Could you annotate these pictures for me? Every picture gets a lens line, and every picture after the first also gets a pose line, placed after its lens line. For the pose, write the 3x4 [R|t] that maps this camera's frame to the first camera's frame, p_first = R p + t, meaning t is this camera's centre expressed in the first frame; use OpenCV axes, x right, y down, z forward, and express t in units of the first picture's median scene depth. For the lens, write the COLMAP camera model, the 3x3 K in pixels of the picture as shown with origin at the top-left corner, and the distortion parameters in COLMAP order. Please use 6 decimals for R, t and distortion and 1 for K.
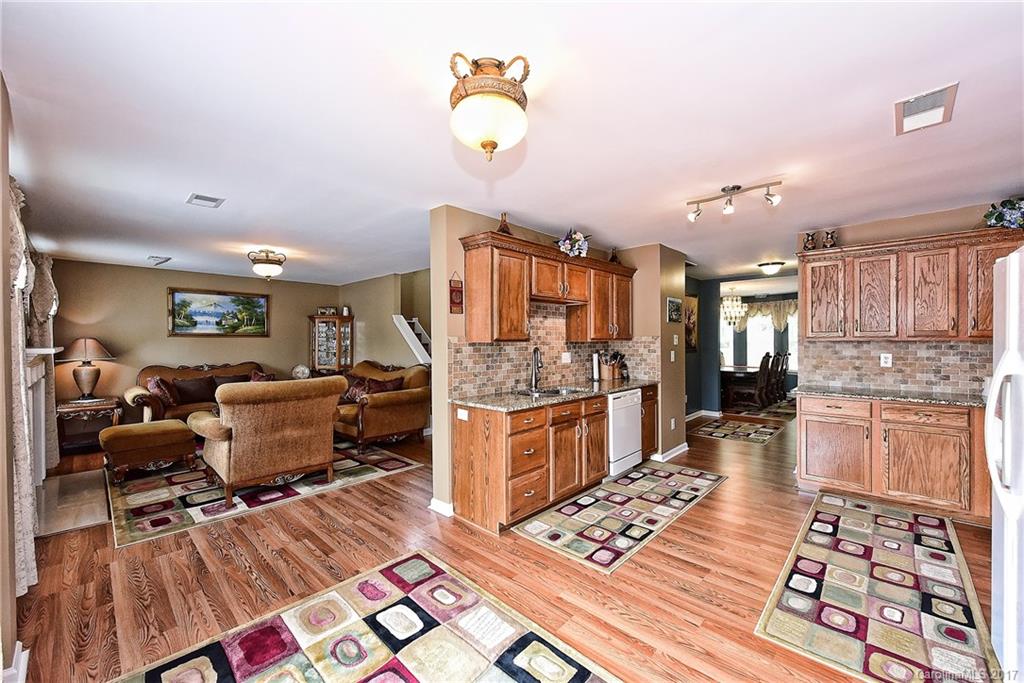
lens RADIAL K [[403.0, 0, 512.0], [0, 403.0, 341.5], [0, 0, 1]] dist [-0.001967, -0.000603]
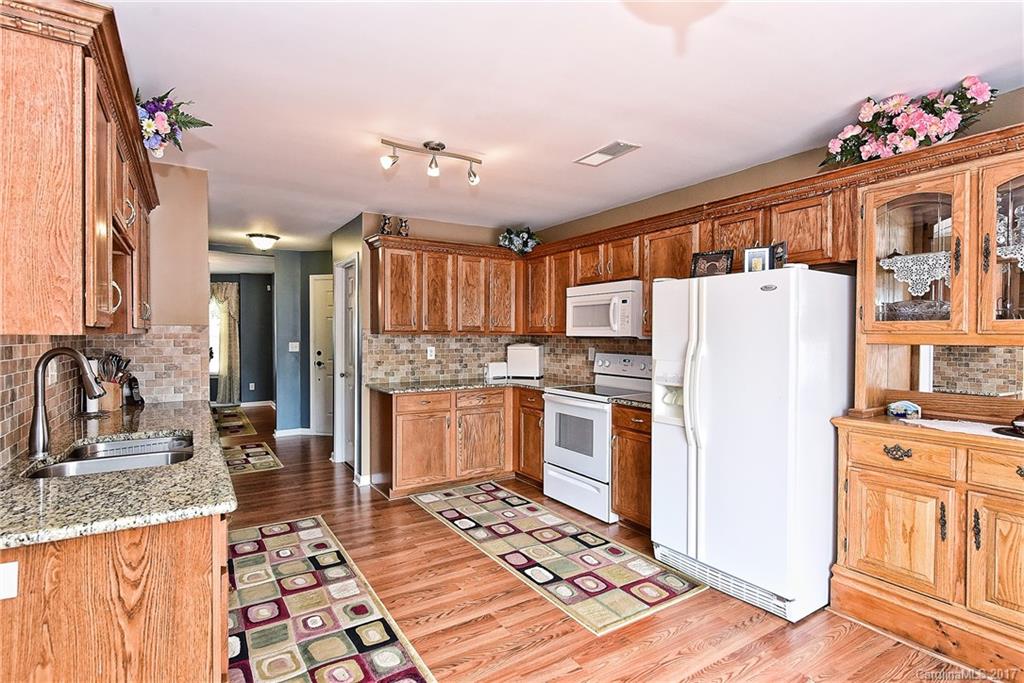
lens RADIAL K [[510.8, 0, 512.0], [0, 510.8, 341.5], [0, 0, 1]] dist [0.002853, -0.000055]
pose [[0.247308, -0.009020, 0.968895, -0.358613], [0.000377, 0.999957, 0.009212, 0.004193], [-0.968937, -0.001913, 0.247300, 0.510447]]
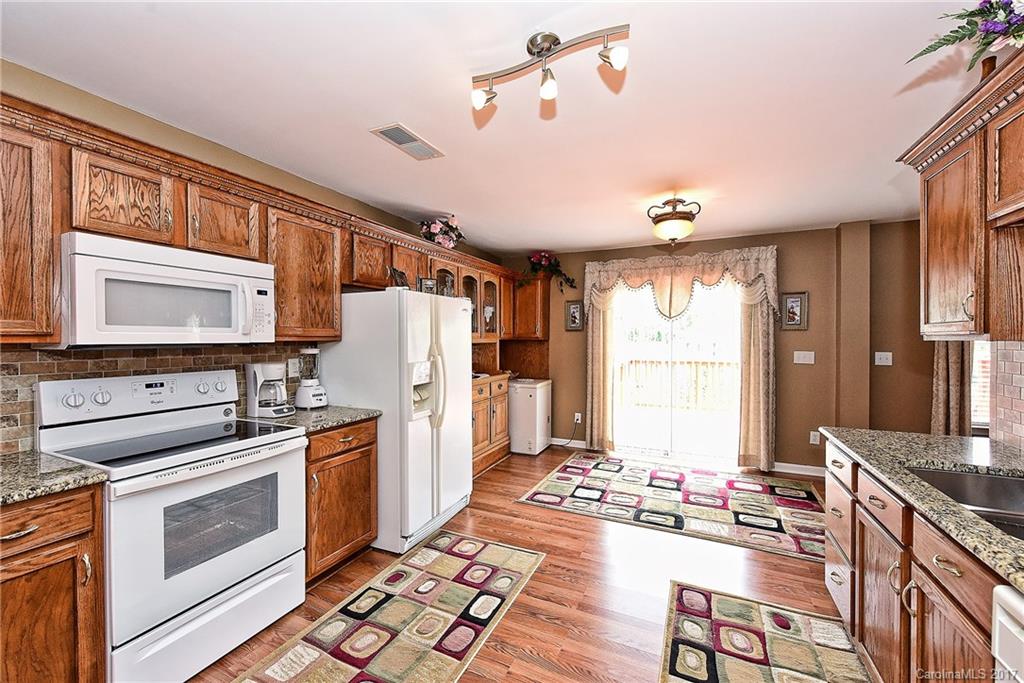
lens RADIAL K [[403.0, 0, 512.0], [0, 403.0, 341.5], [0, 0, 1]] dist [-0.001967, -0.000603]
pose [[-0.947475, 0.009169, -0.319699, 0.646083], [0.005005, 0.999892, 0.013844, -0.005417], [0.319791, 0.011517, -0.947418, 1.273380]]
